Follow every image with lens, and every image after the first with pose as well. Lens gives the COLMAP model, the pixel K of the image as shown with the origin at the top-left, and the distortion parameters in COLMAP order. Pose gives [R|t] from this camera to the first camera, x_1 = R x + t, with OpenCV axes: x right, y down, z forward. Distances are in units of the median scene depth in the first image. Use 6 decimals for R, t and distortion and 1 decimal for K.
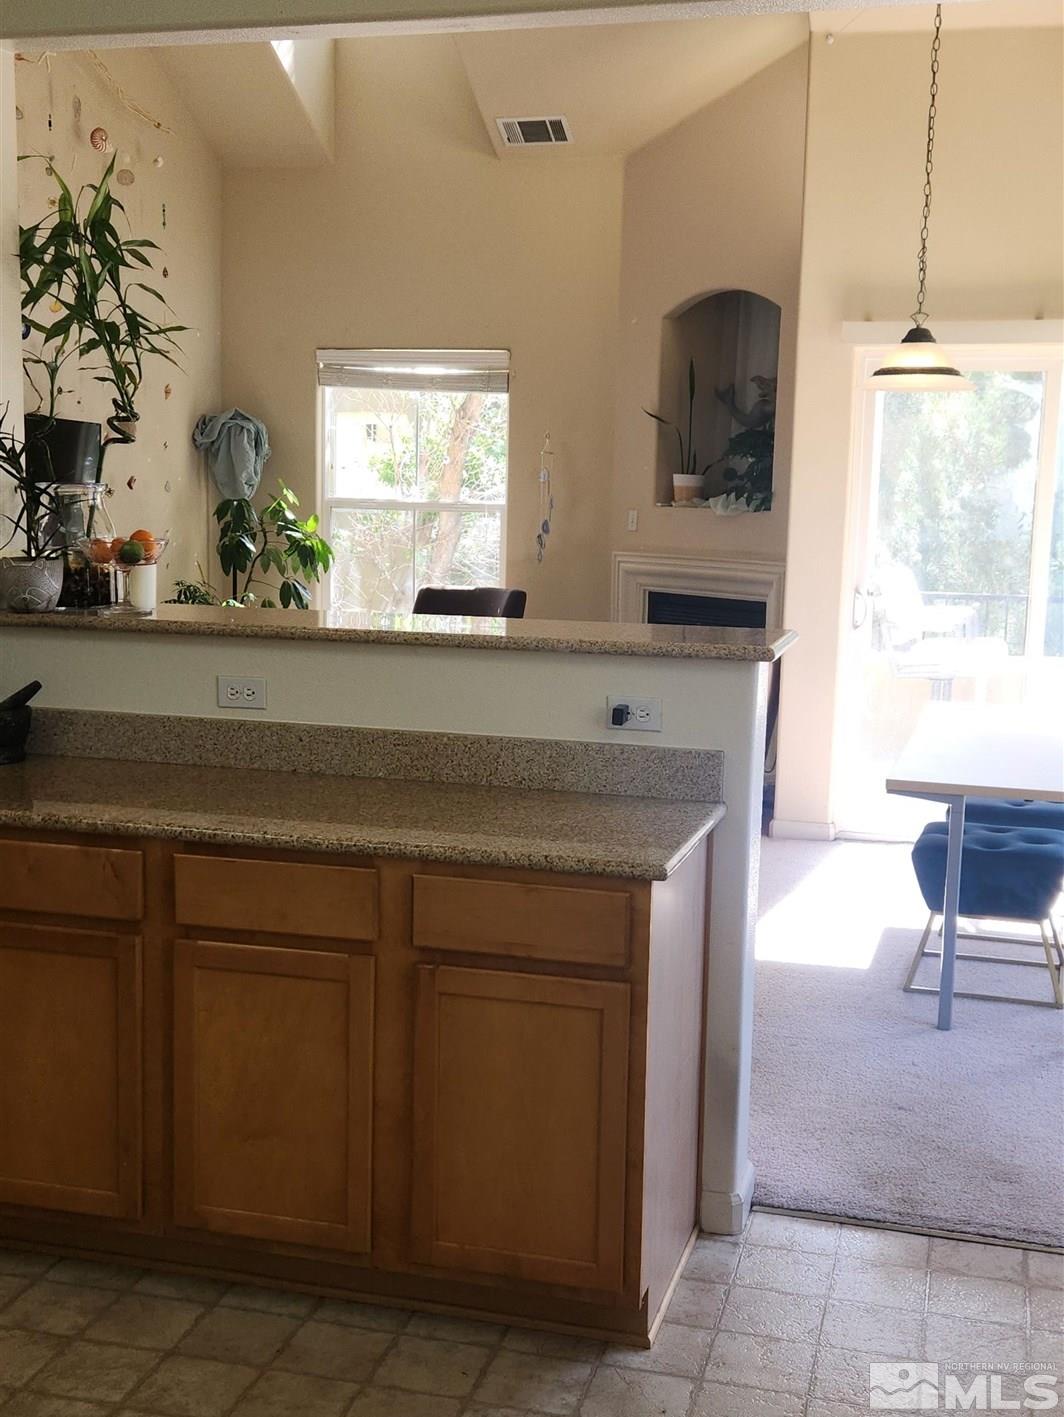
lens RADIAL K [[1684.7, 0, 532.0], [0, 1684.7, 708.5], [0, 0, 1]] dist [0.059111, -0.045861]
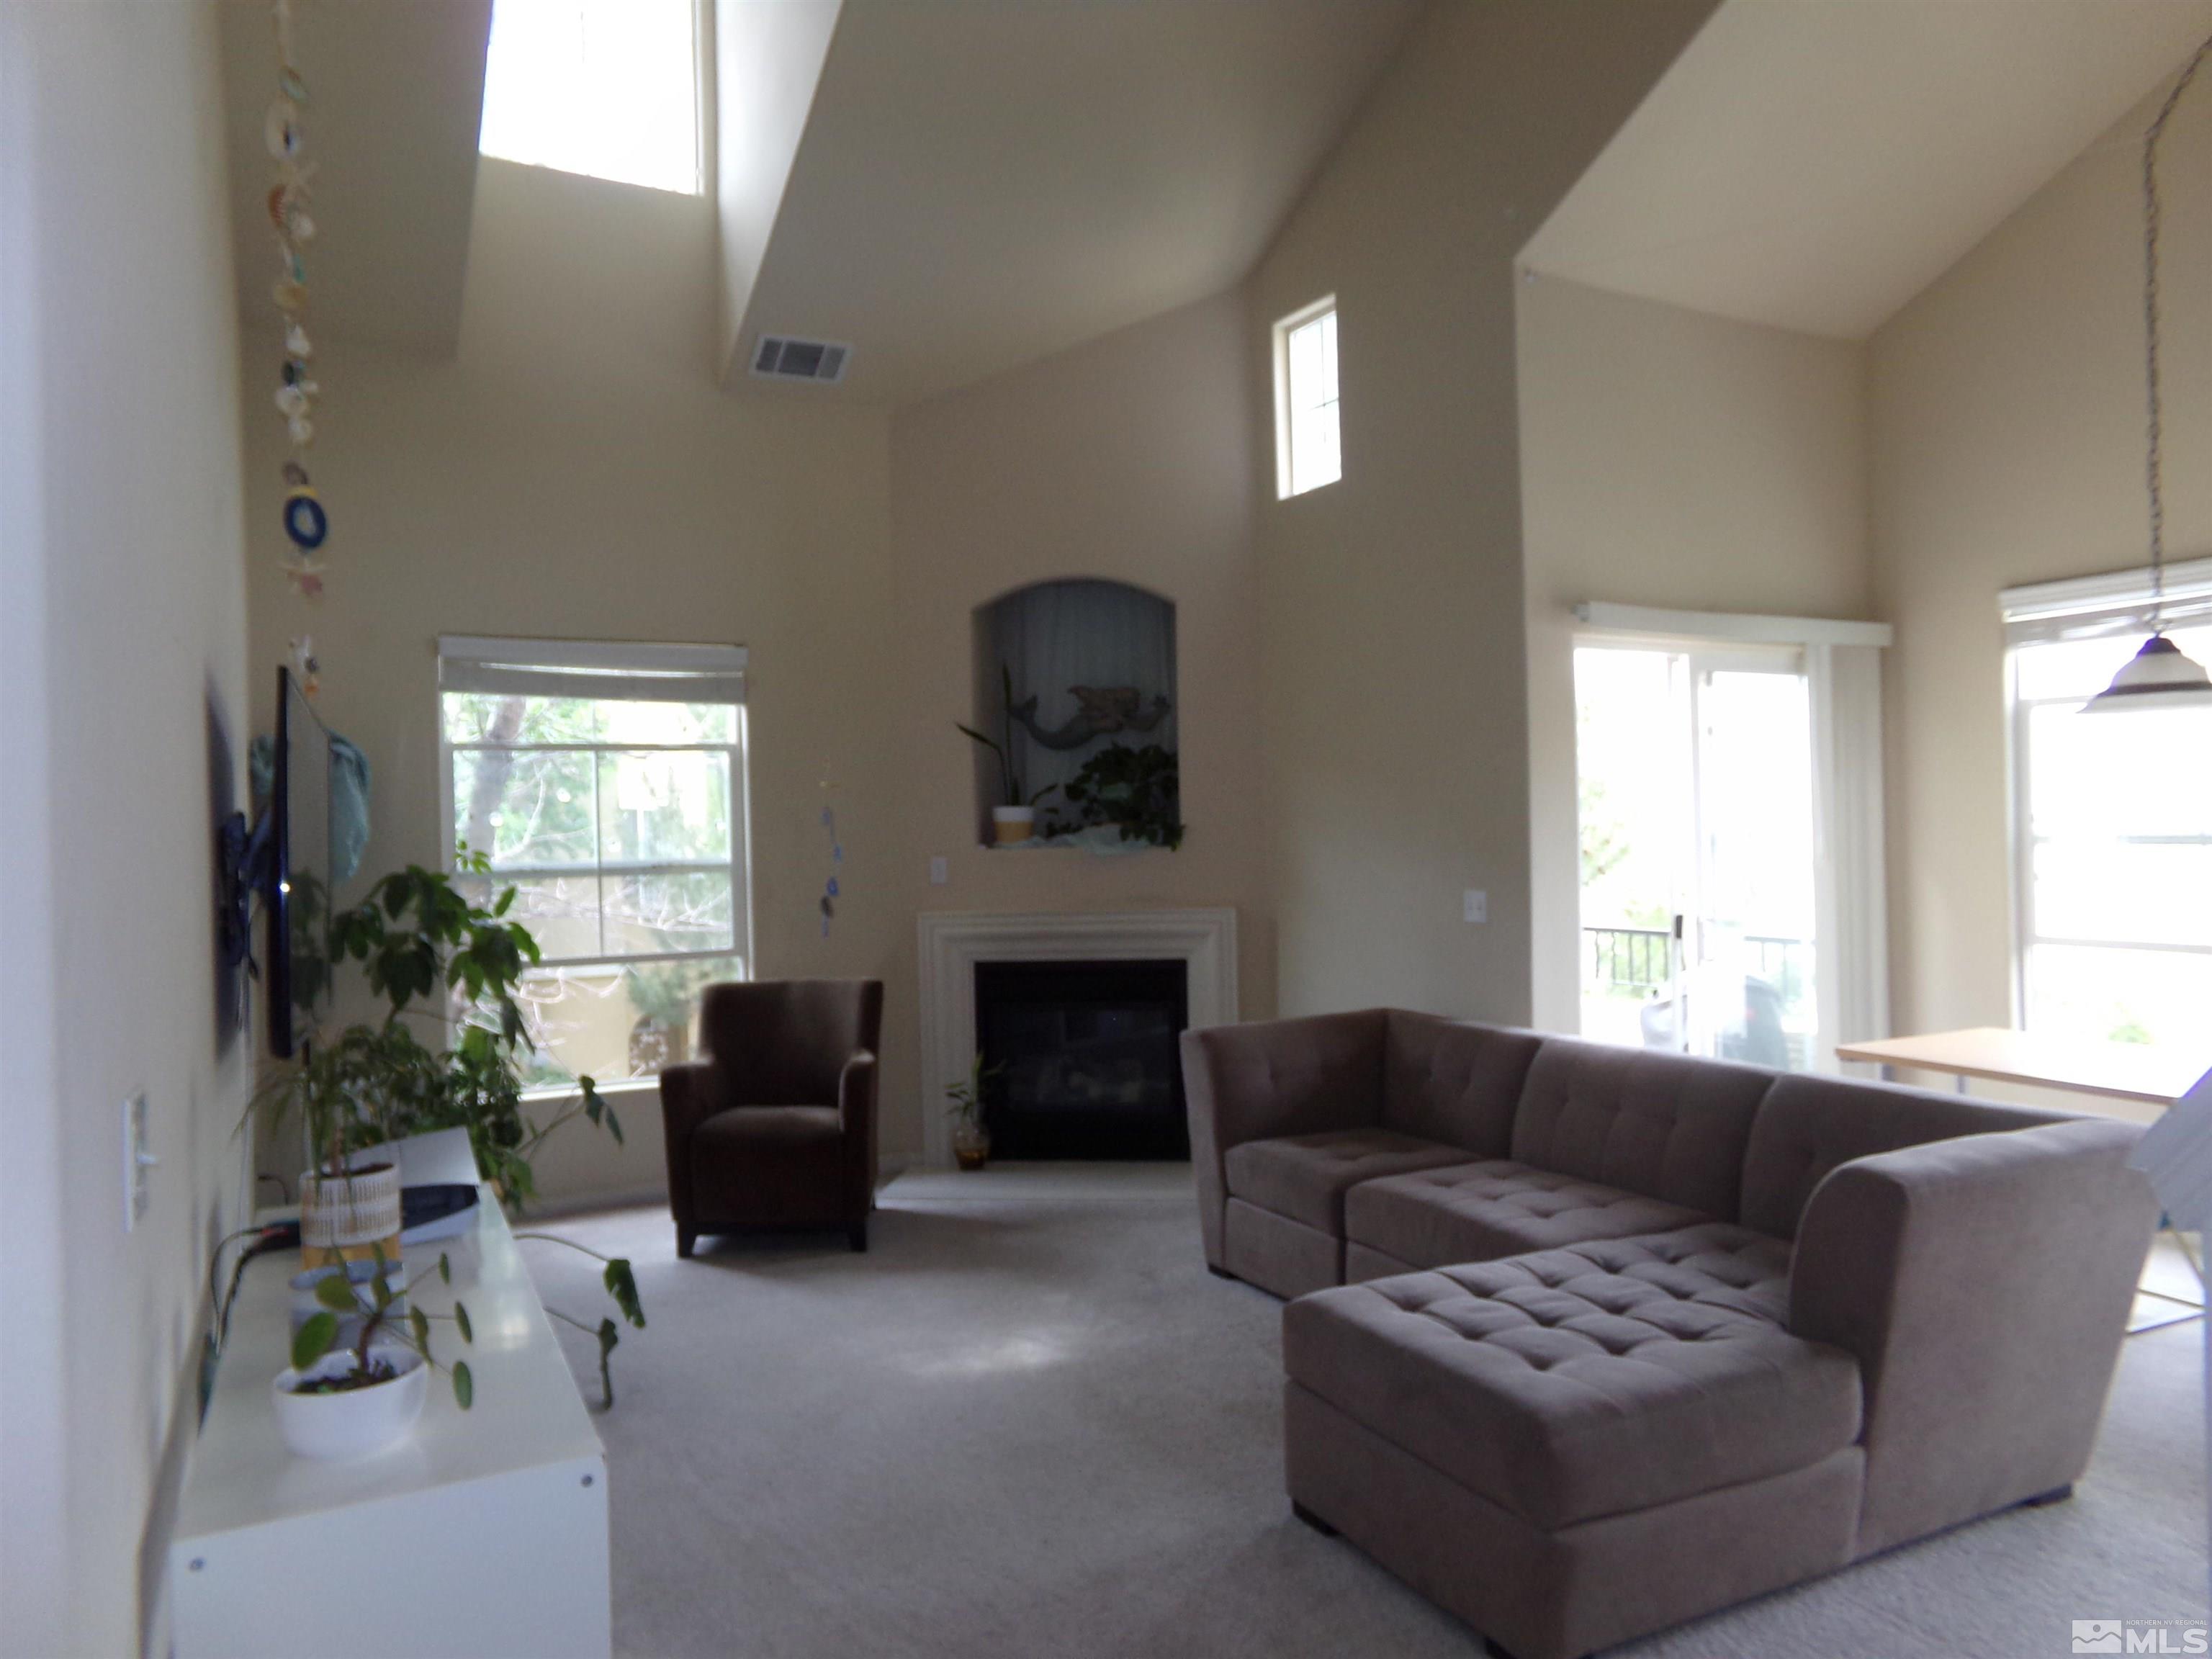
lens RADIAL K [[1478.9, 0, 1106.0], [0, 1478.9, 829.5], [0, 0, 1]] dist [-0.042995, 0.058190]
pose [[0.729210, -0.038343, 0.683215, -0.786339], [0.130138, 0.987978, -0.083451, -0.149125], [-0.671802, 0.149766, 0.725433, 1.074652]]
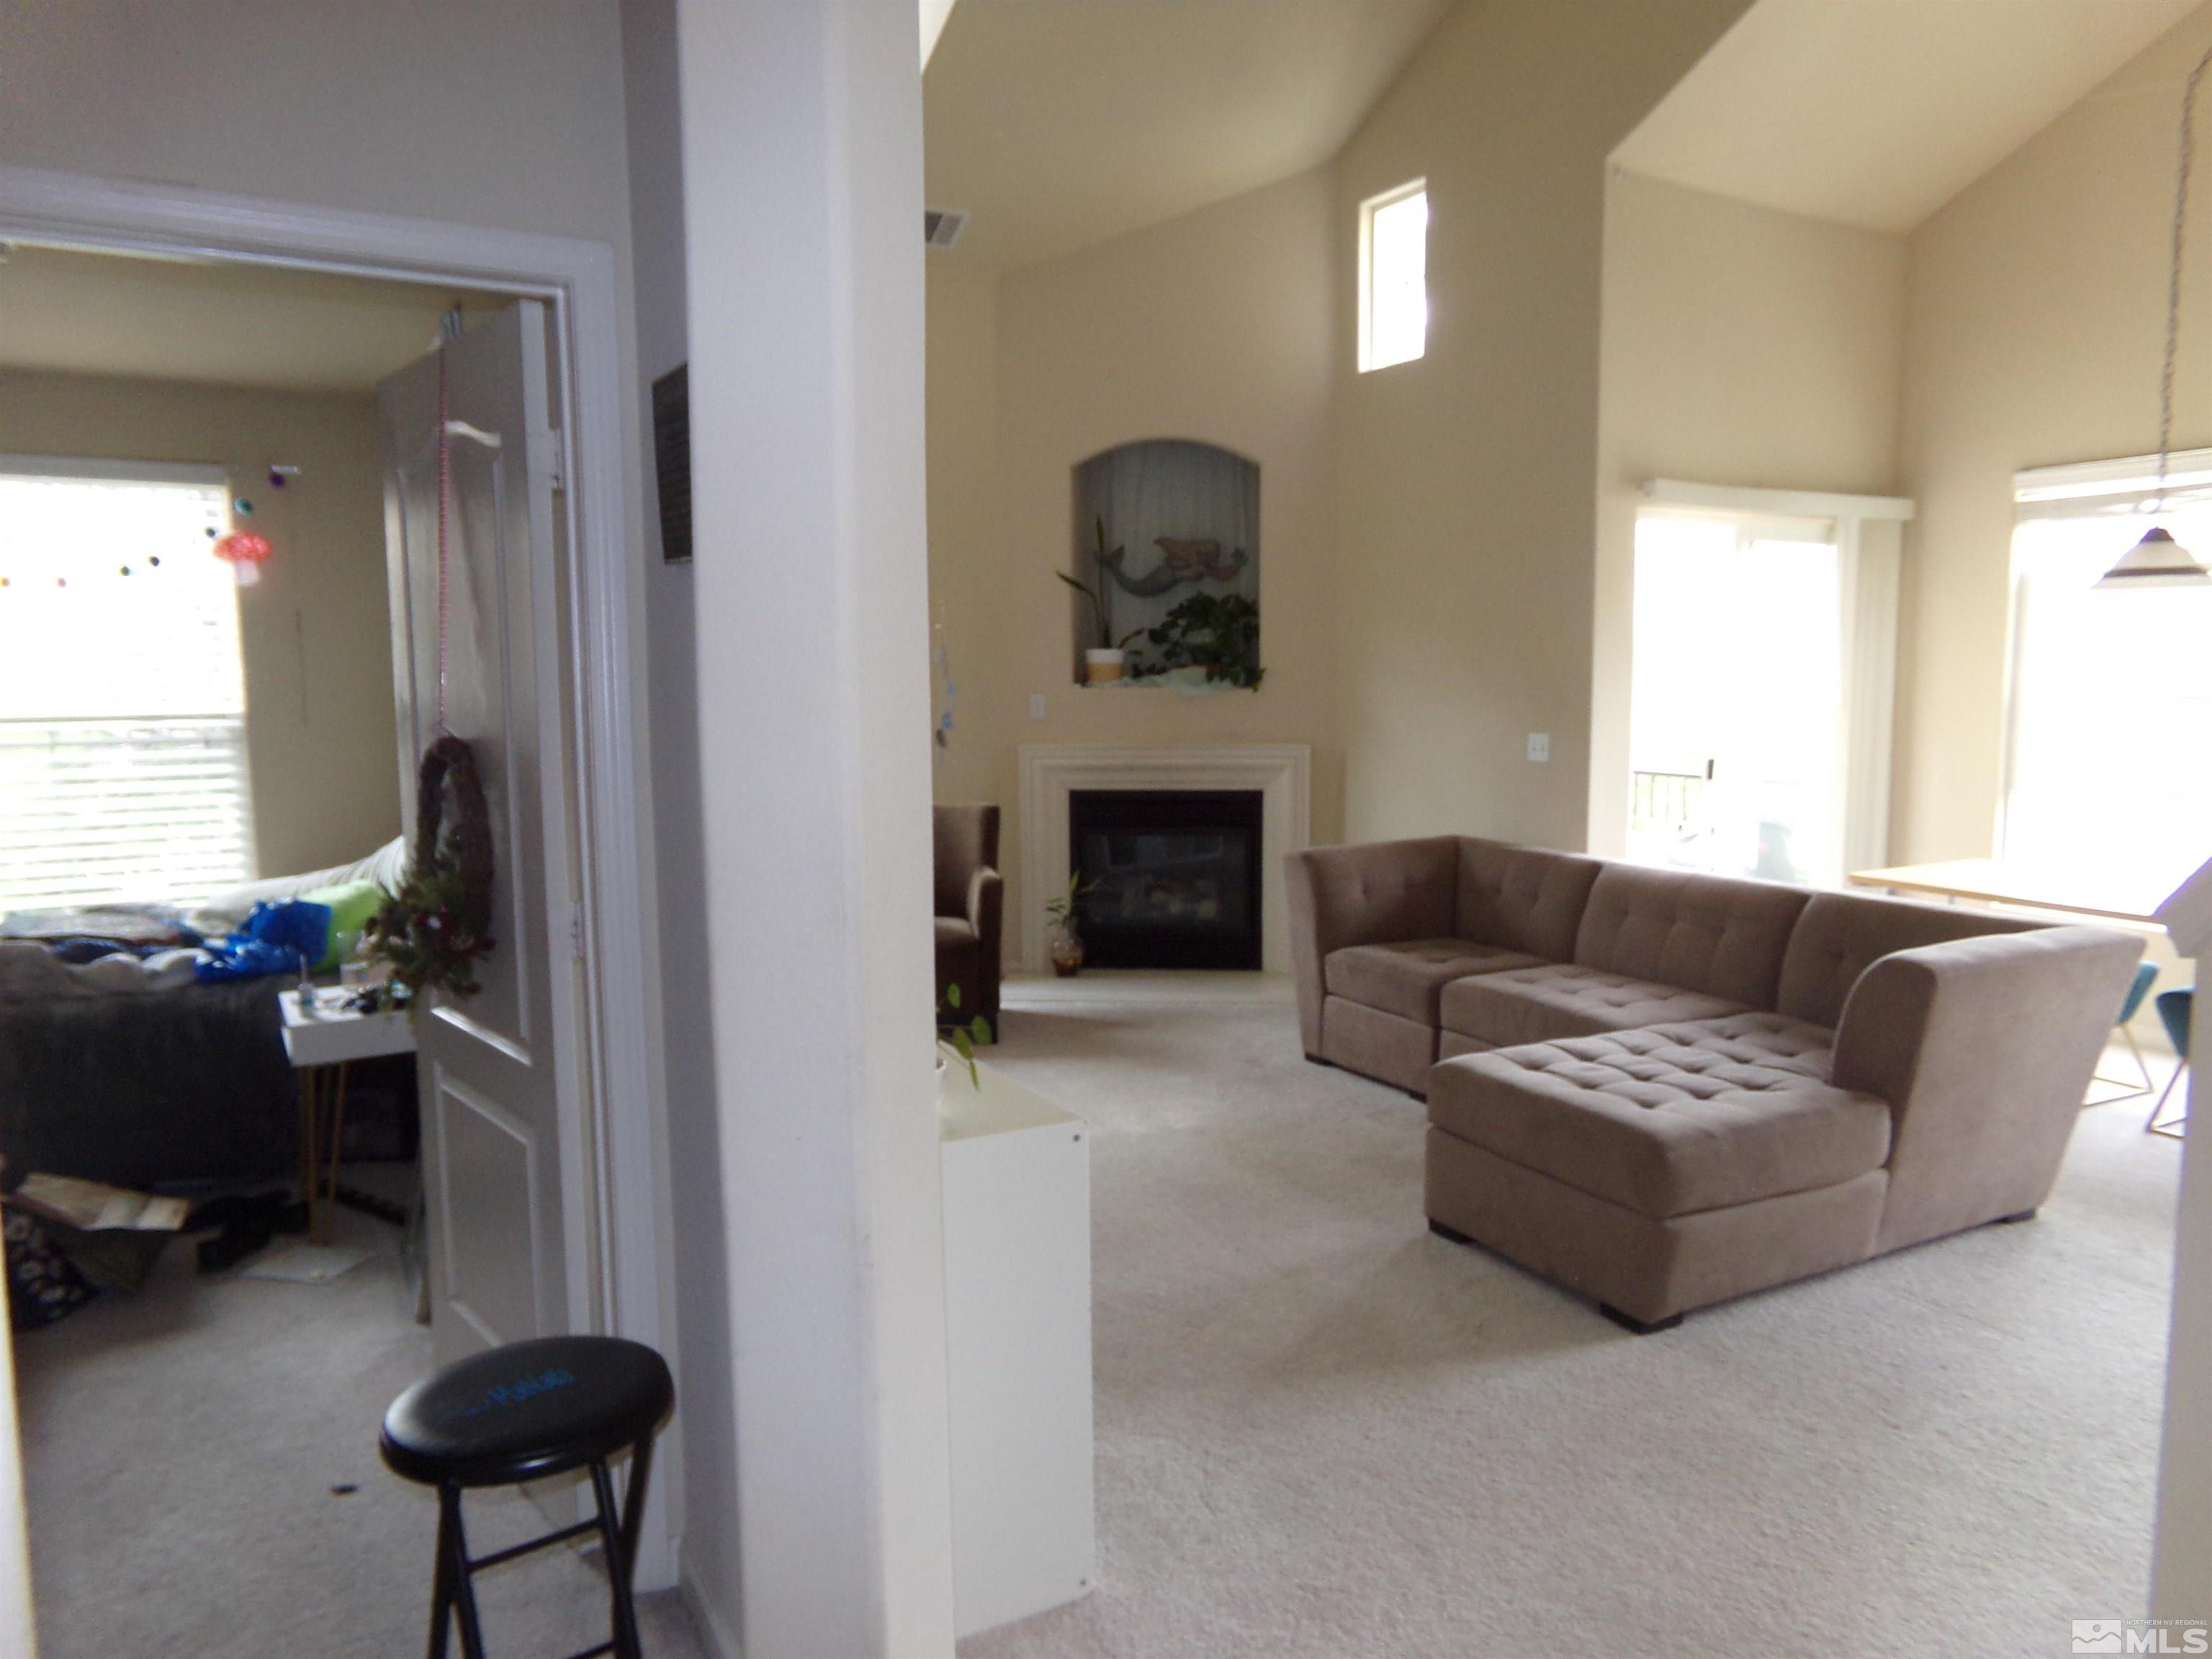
lens RADIAL K [[1493.4, 0, 1111.8], [0, 1493.4, 797.9], [0, 0, 1]] dist [-0.058412, 0.098584]
pose [[0.712060, -0.091183, 0.696173, -0.996130], [0.116297, 0.993152, 0.011130, -0.163917], [-0.692420, 0.073038, 0.717788, 1.043395]]
